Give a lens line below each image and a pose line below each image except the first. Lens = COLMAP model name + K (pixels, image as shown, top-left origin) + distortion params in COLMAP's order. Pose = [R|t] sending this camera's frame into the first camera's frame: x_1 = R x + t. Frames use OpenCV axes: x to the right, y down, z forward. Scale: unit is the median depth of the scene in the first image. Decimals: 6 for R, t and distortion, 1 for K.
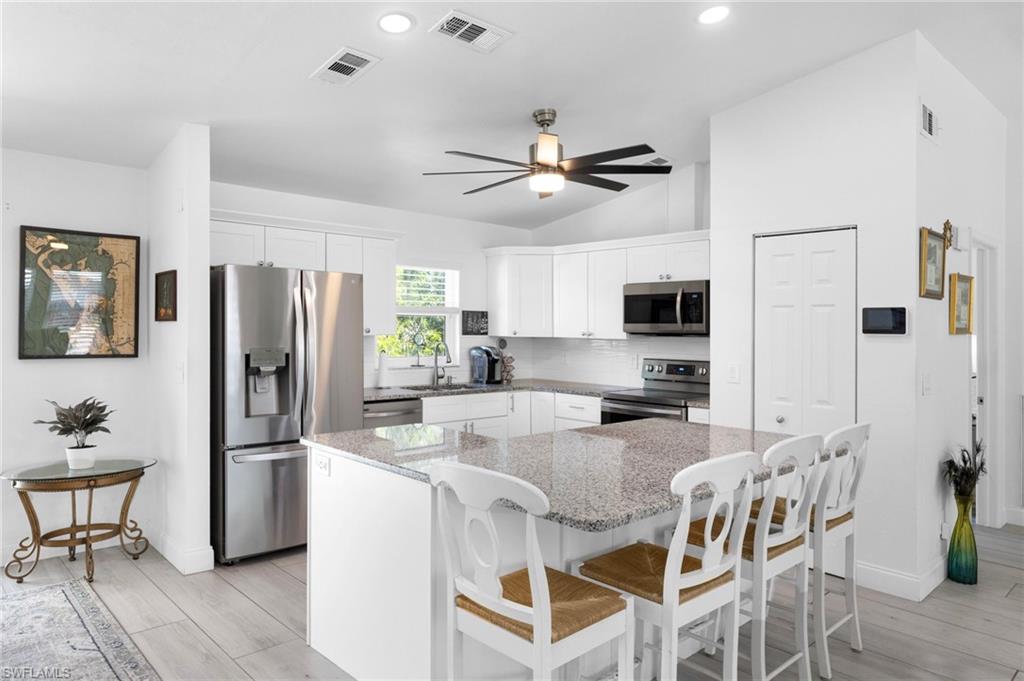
lens RADIAL K [[664.5, 0, 512.0], [0, 664.5, 340.5], [0, 0, 1]] dist [-0.002862, -0.000033]
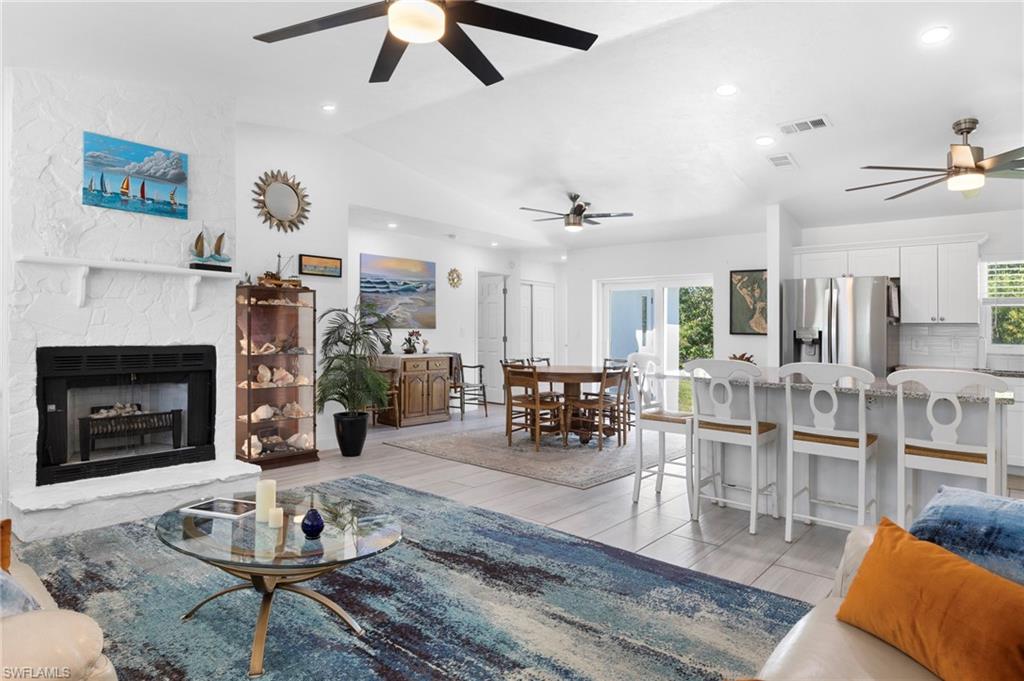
lens RADIAL K [[598.9, 0, 509.1], [0, 598.9, 310.1], [0, 0, 1]] dist [0.008437, 0.001058]
pose [[0.106258, -0.048493, -0.993155, 0.989041], [-0.036289, 0.997956, -0.052610, 0.071250], [0.993676, 0.041631, 0.104281, 0.089734]]
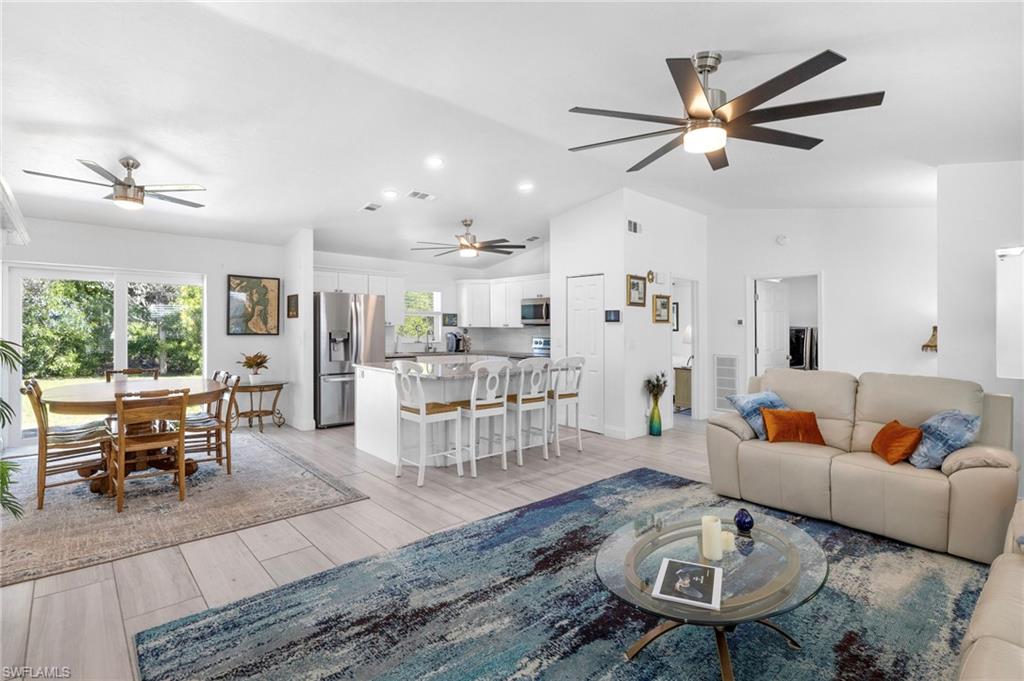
lens RADIAL K [[479.0, 0, 511.1], [0, 479.0, 335.0], [0, 0, 1]] dist [0.000611, -0.000051]
pose [[0.999874, -0.002876, -0.015621, 0.206889], [0.002804, 0.999985, -0.004603, 0.034545], [0.015634, 0.004559, 0.999867, -0.529481]]
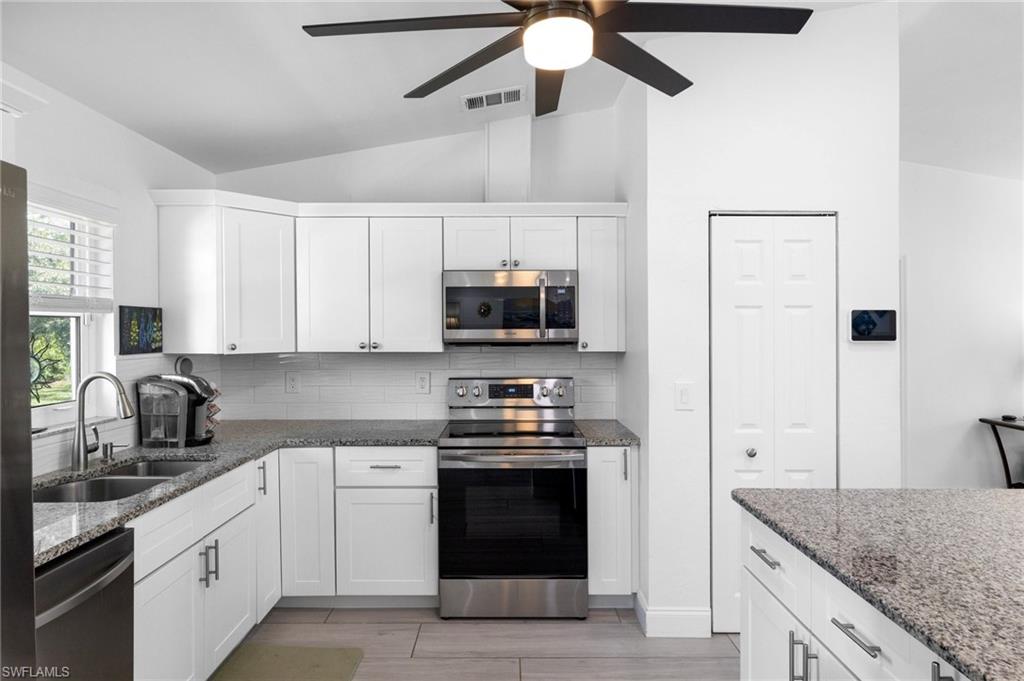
lens RADIAL K [[577.3, 0, 509.3], [0, 577.3, 332.6], [0, 0, 1]] dist [-0.001996, -0.001053]
pose [[0.693693, -0.012740, 0.720158, -0.268160], [0.022402, 0.999741, -0.003892, -0.024120], [-0.719922, 0.018833, 0.693799, 0.714648]]
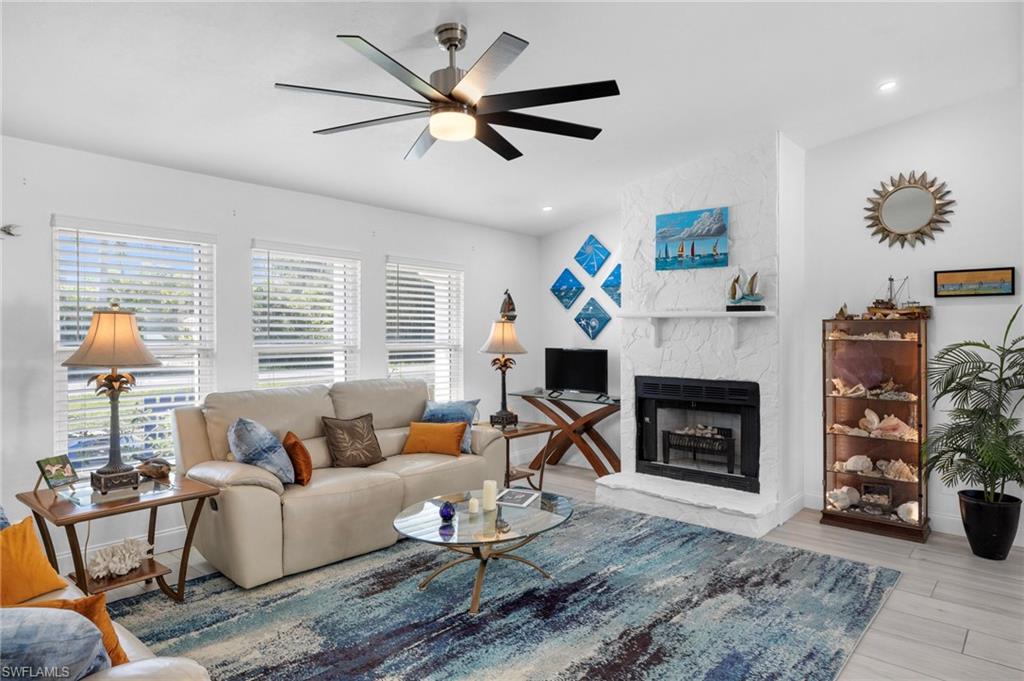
lens RADIAL K [[615.4, 0, 506.3], [0, 615.4, 333.1], [0, 0, 1]] dist [-0.001969, -0.000939]
pose [[-0.995275, -0.022796, -0.094383, 0.454082], [-0.025046, 0.999428, 0.022729, -0.005313], [0.093811, 0.024986, -0.995276, 0.736946]]
